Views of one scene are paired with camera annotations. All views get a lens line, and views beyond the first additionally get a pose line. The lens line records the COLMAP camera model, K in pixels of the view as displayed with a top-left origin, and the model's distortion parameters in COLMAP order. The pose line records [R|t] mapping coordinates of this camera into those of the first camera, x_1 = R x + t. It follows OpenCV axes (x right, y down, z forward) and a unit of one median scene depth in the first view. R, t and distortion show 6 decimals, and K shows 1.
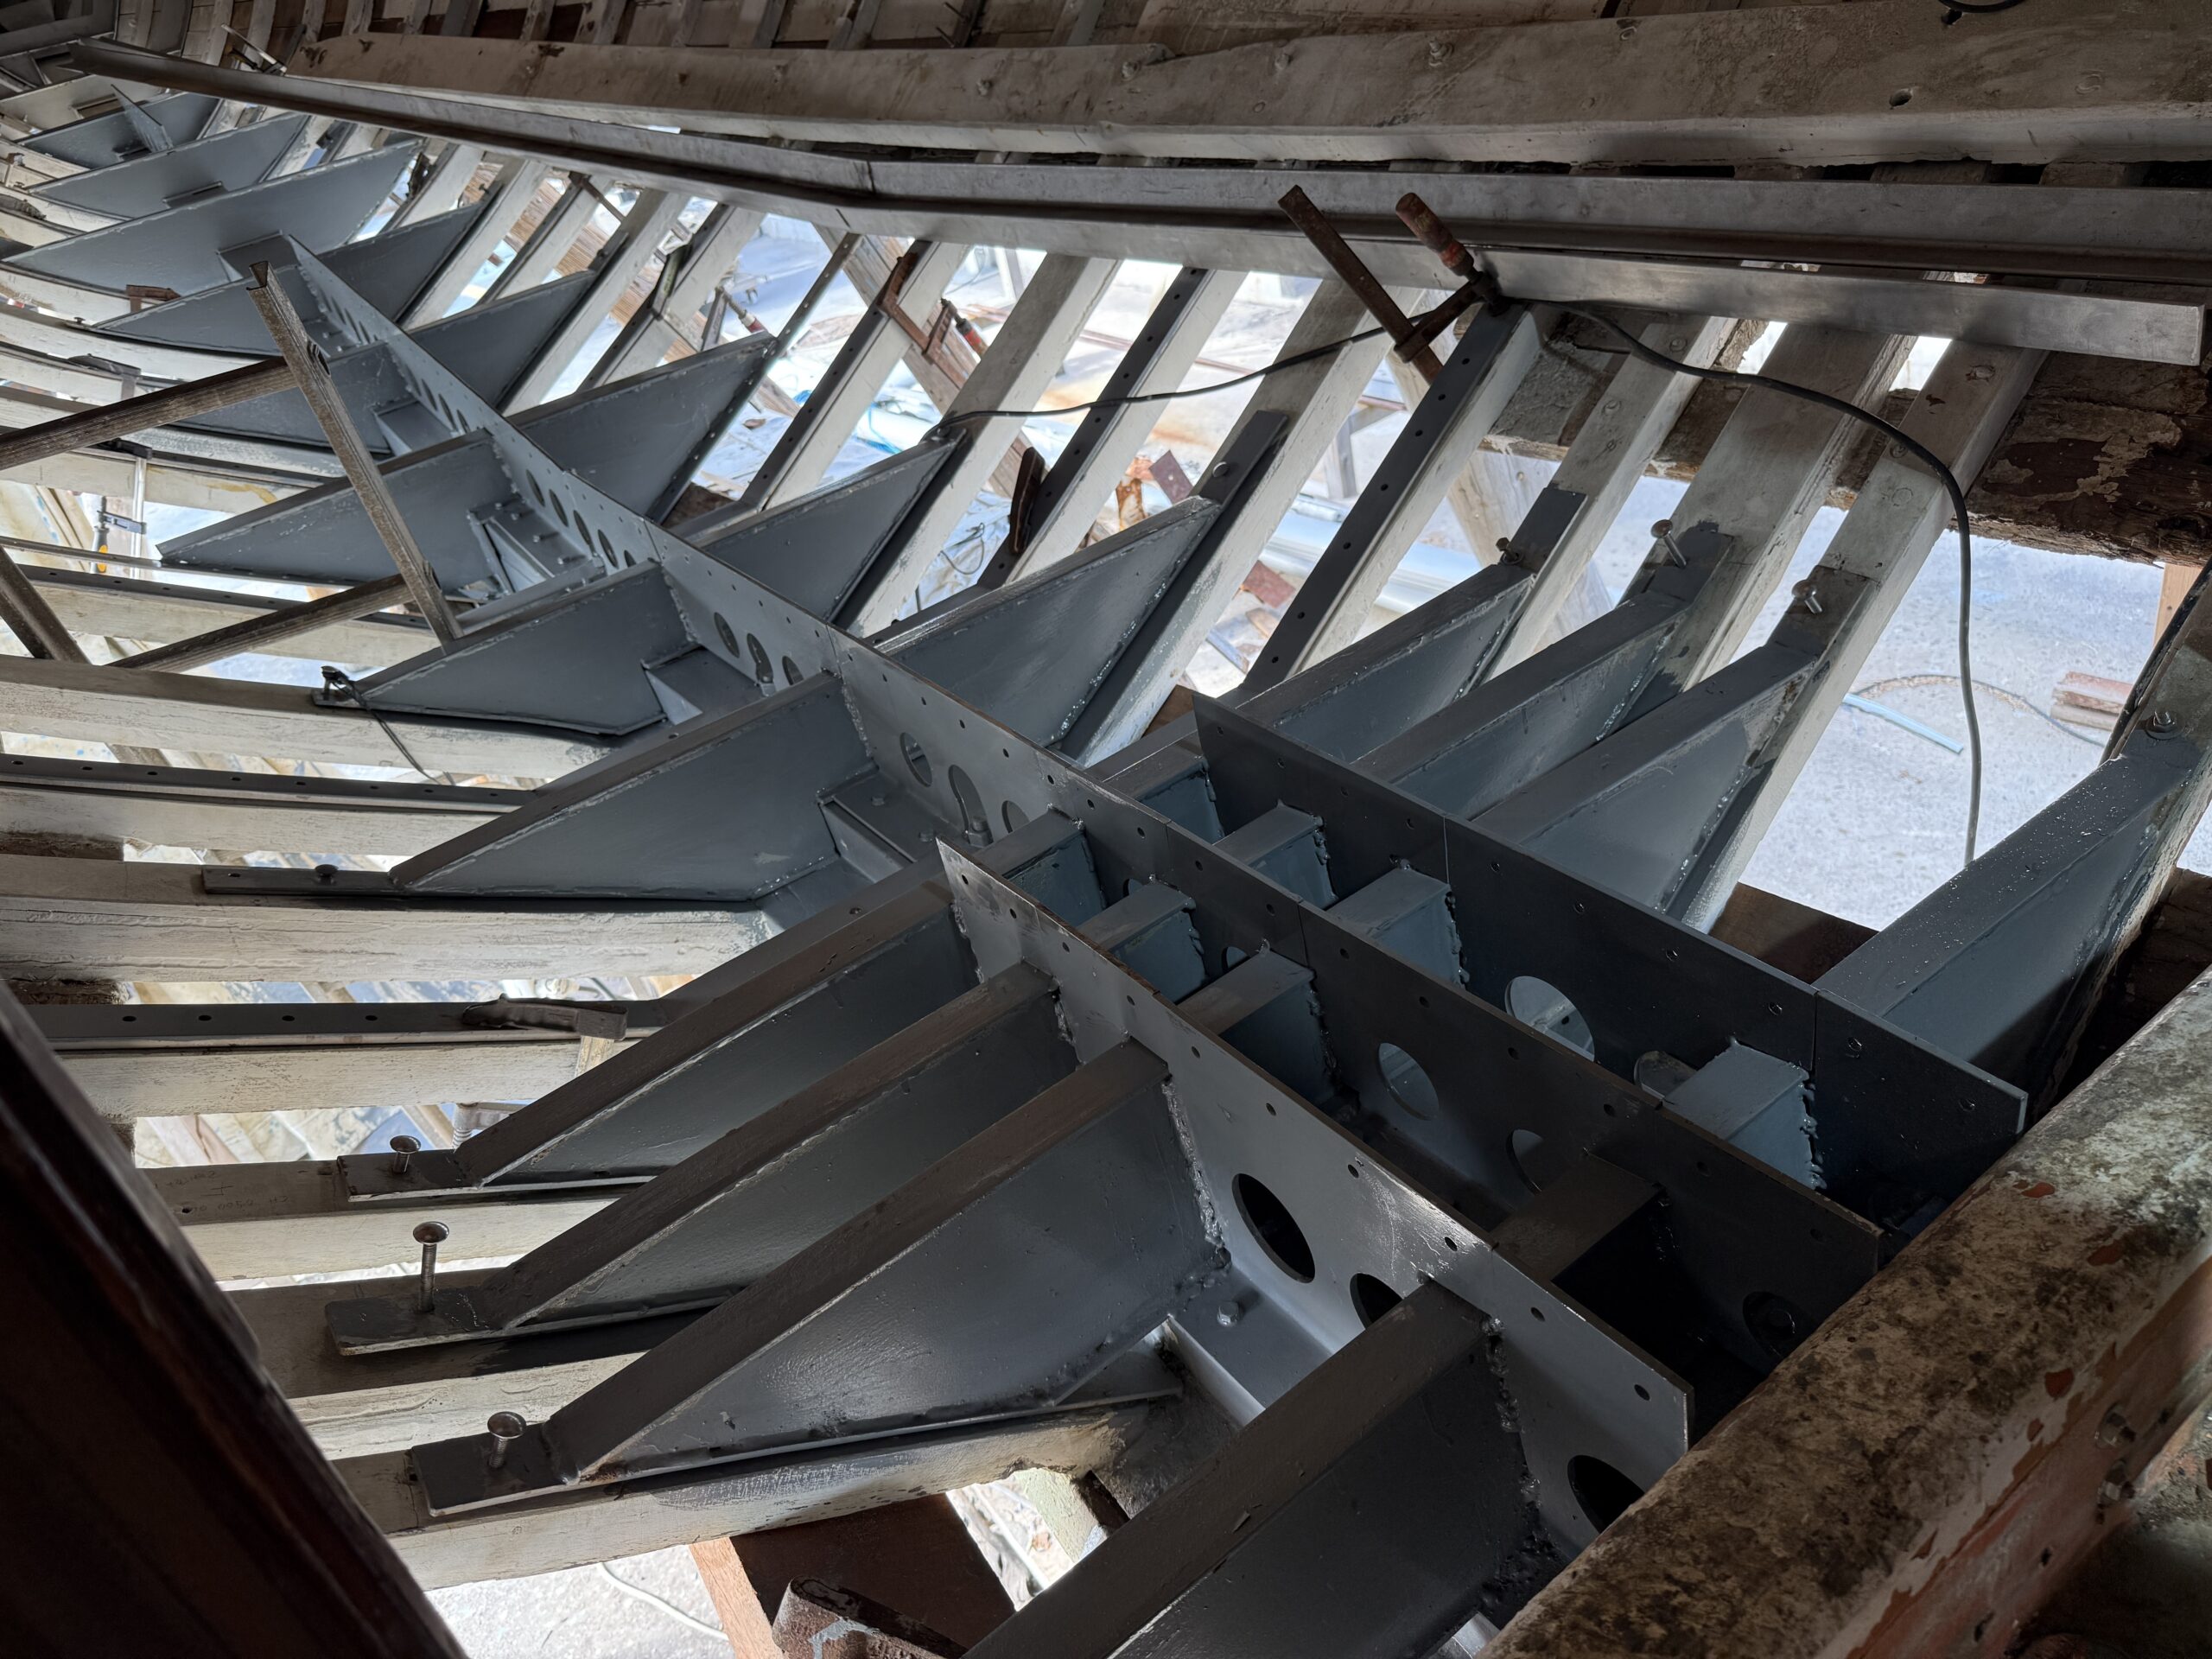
lens RADIAL K [[1597.5, 0, 1101.2], [0, 1597.5, 798.4], [0, 0, 1]] dist [0.000562, -0.005457]
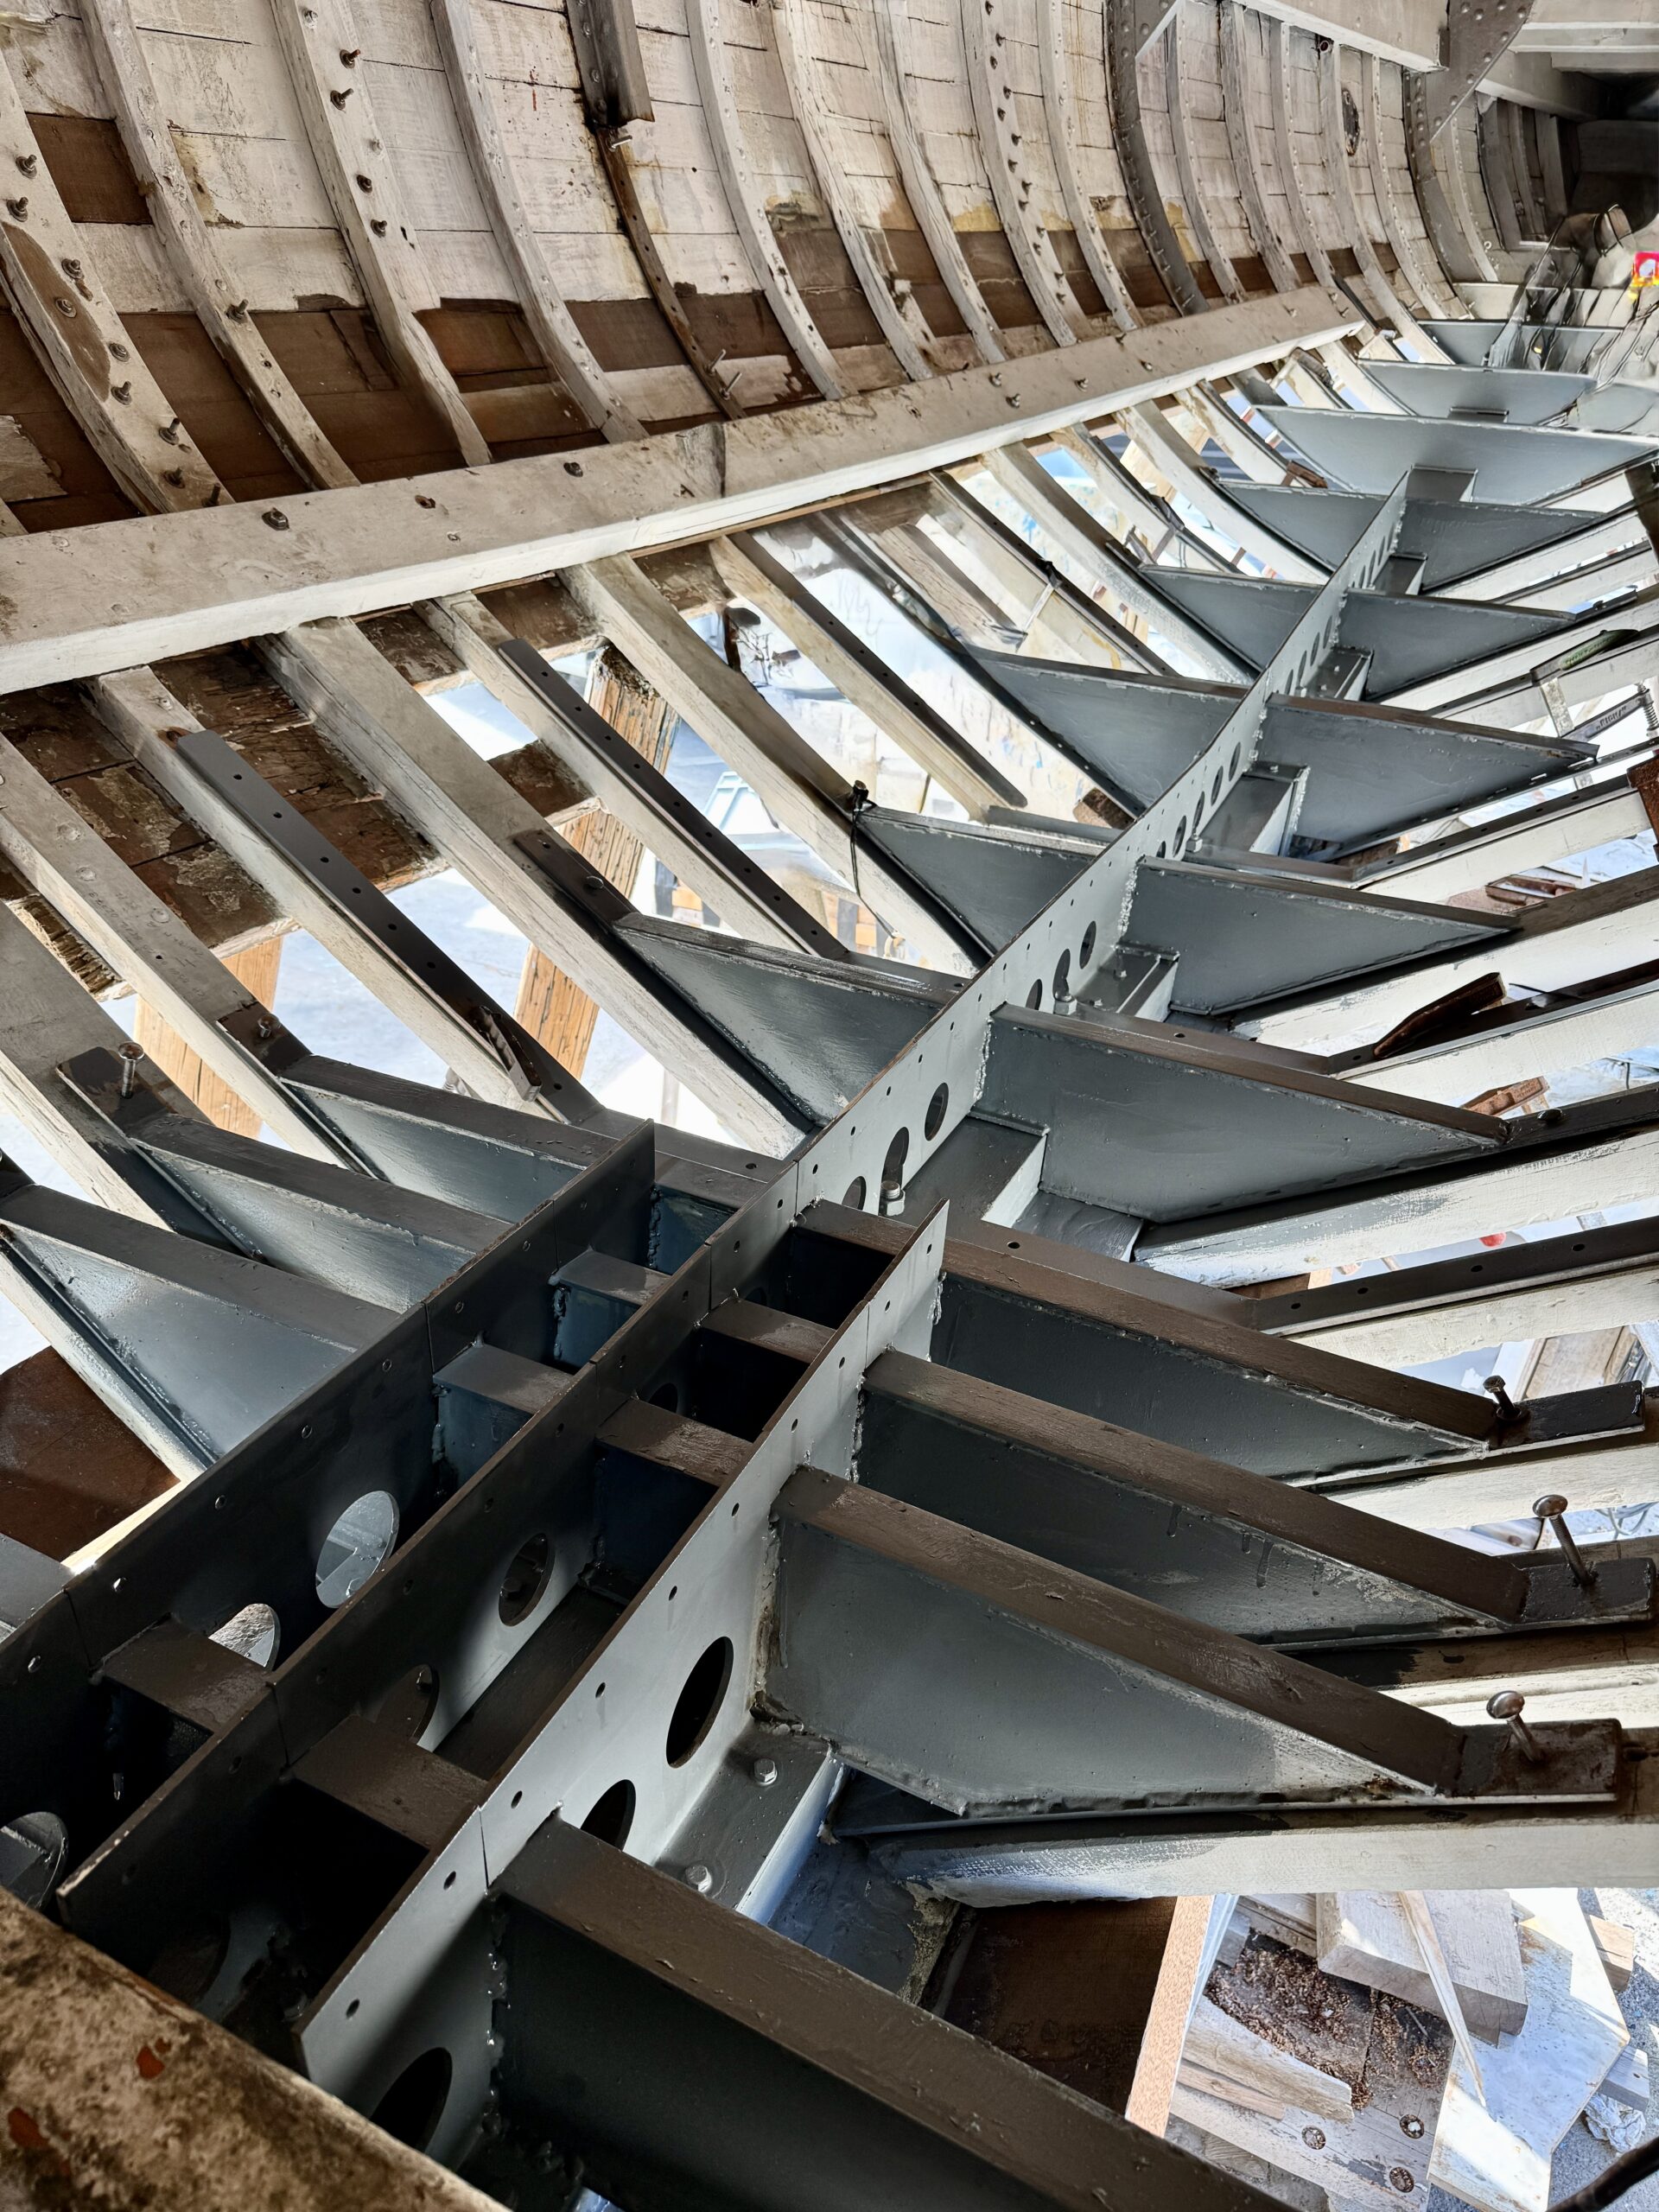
lens RADIAL K [[1575.6, 0, 829.5], [0, 1575.6, 1106.0], [0, 0, 1]] dist [0.006039, -0.011551]
pose [[0.451958, 0.610188, -0.650695, 0.498560], [-0.576353, 0.756496, 0.309081, -0.299566], [0.680846, 0.235339, 0.693588, 0.284745]]
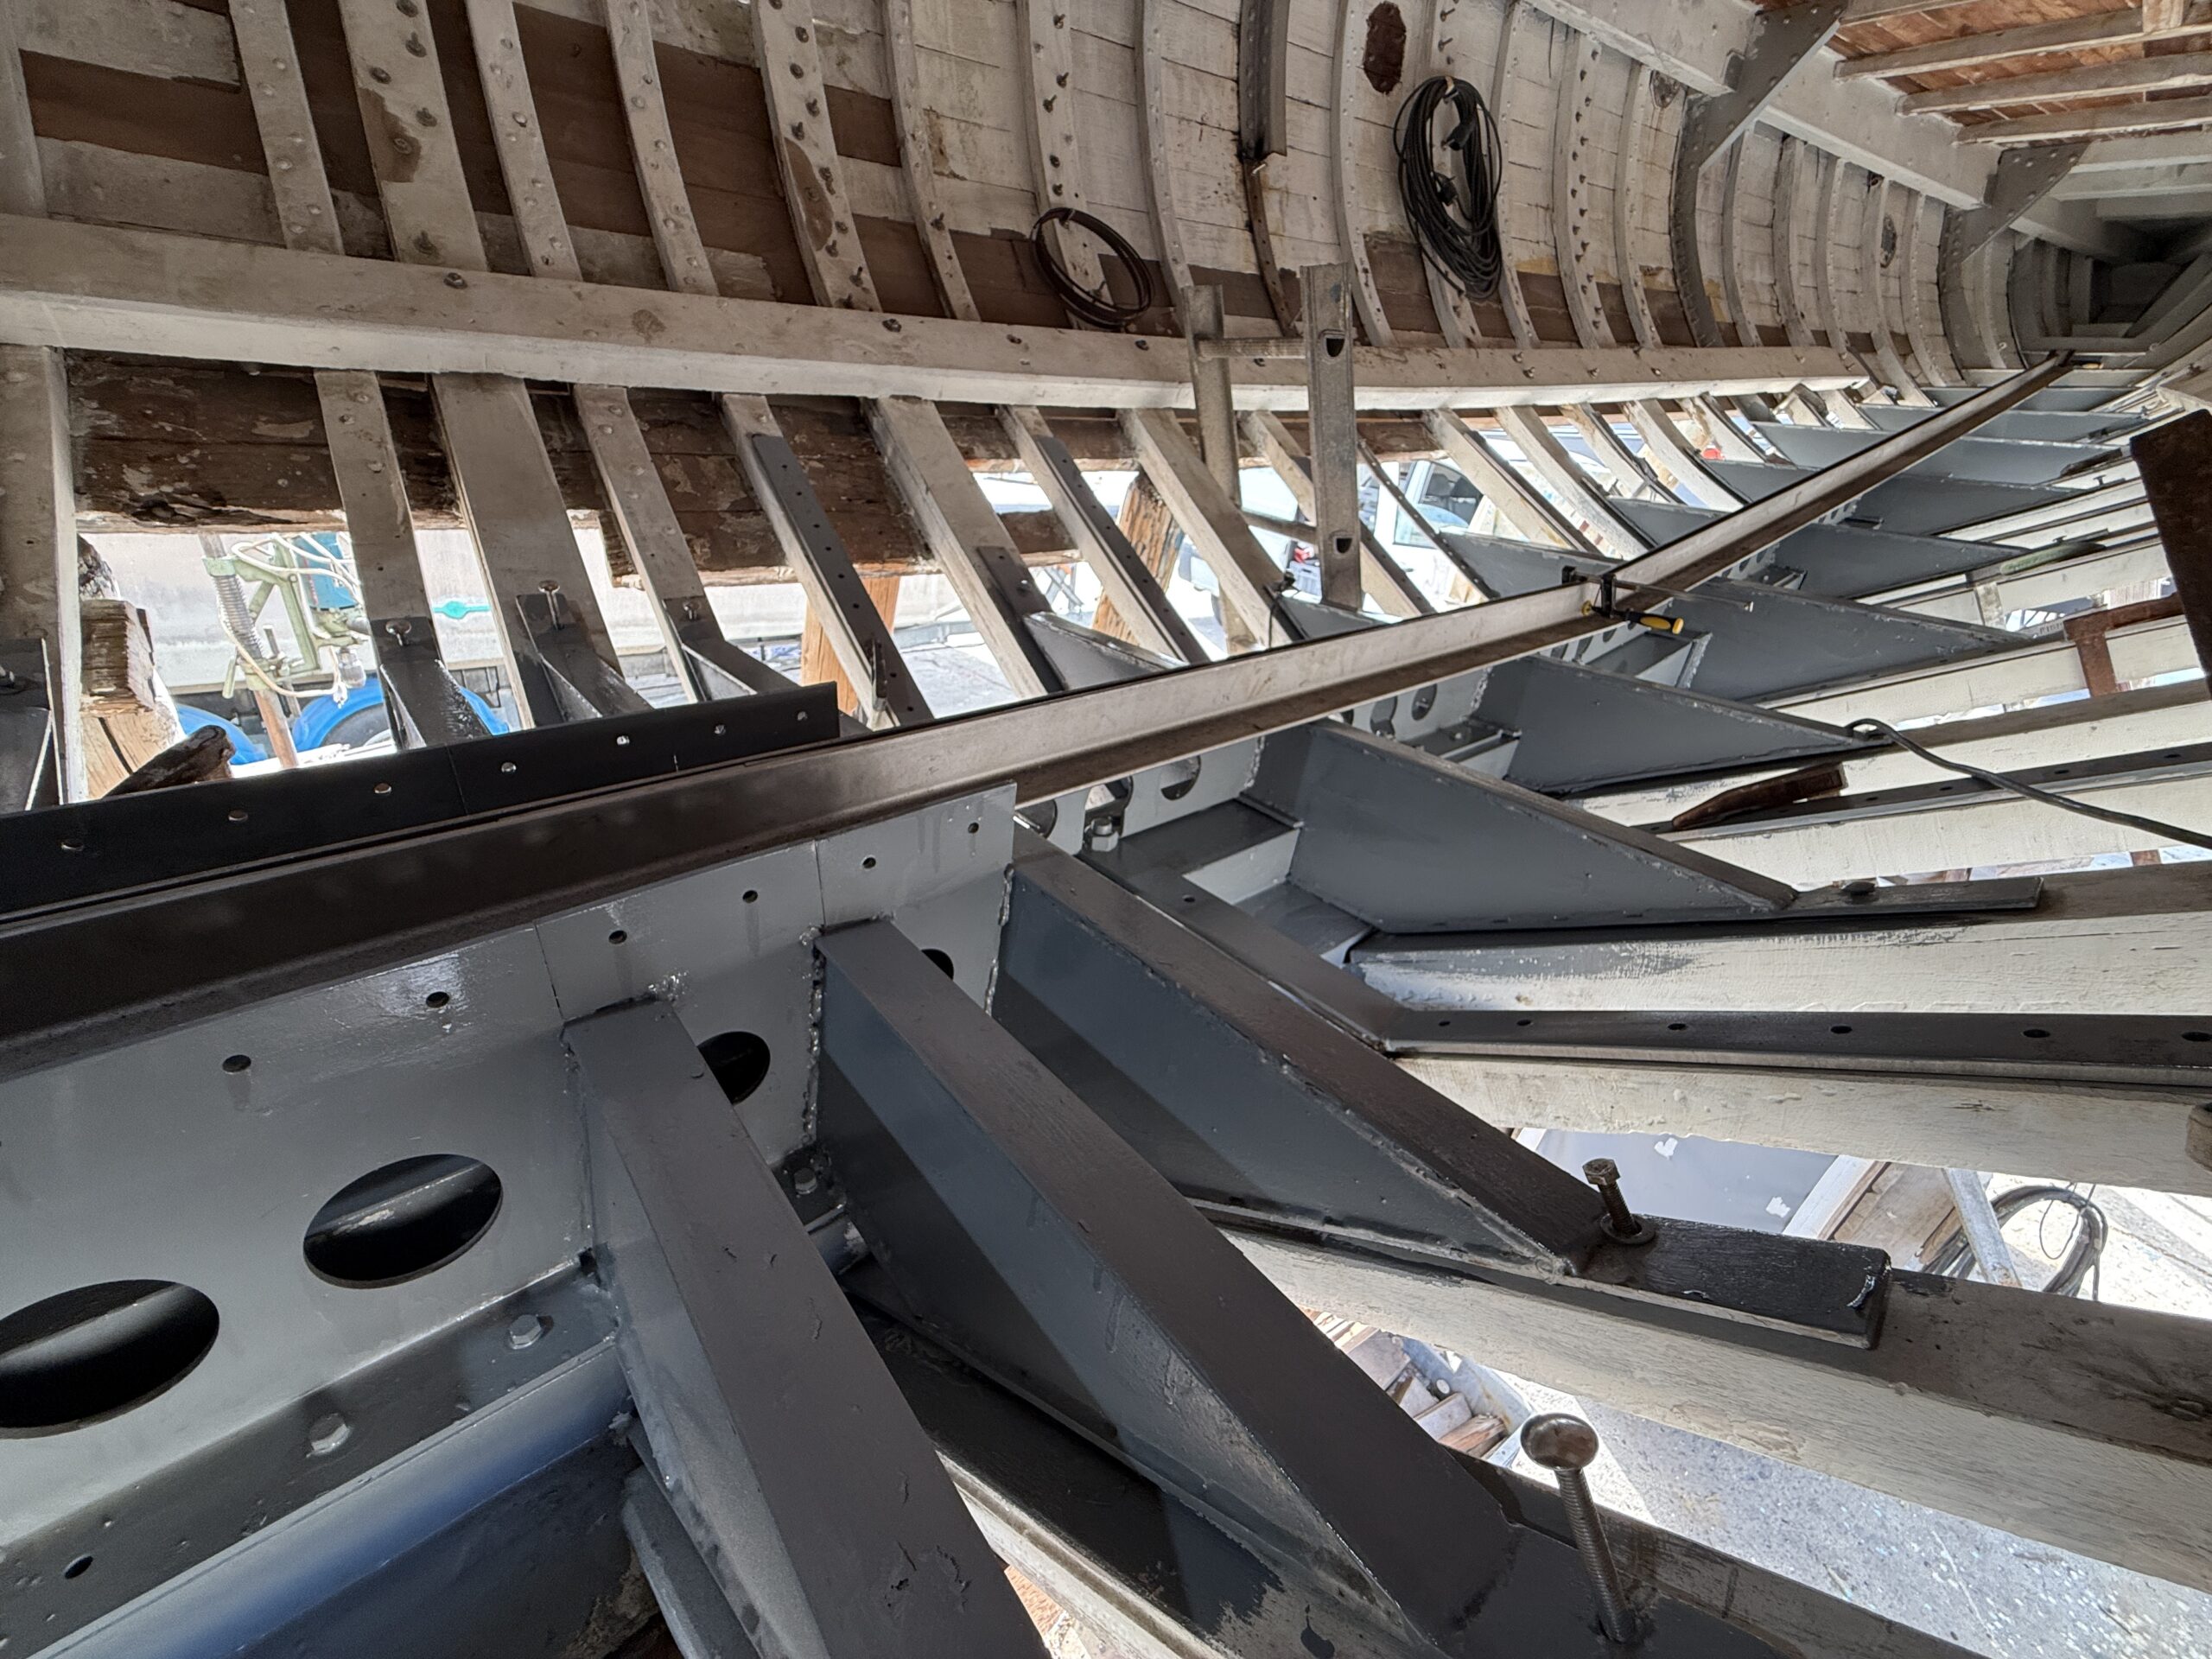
lens RADIAL K [[889.2, 0, 1099.6], [0, 889.2, 825.0], [0, 0, 1]] dist [0.000526, 0.000742]
pose [[0.067909, 0.617905, -0.783315, 0.375622], [-0.596822, 0.654316, 0.464406, -0.253947], [0.799494, 0.435962, 0.413213, 0.745585]]
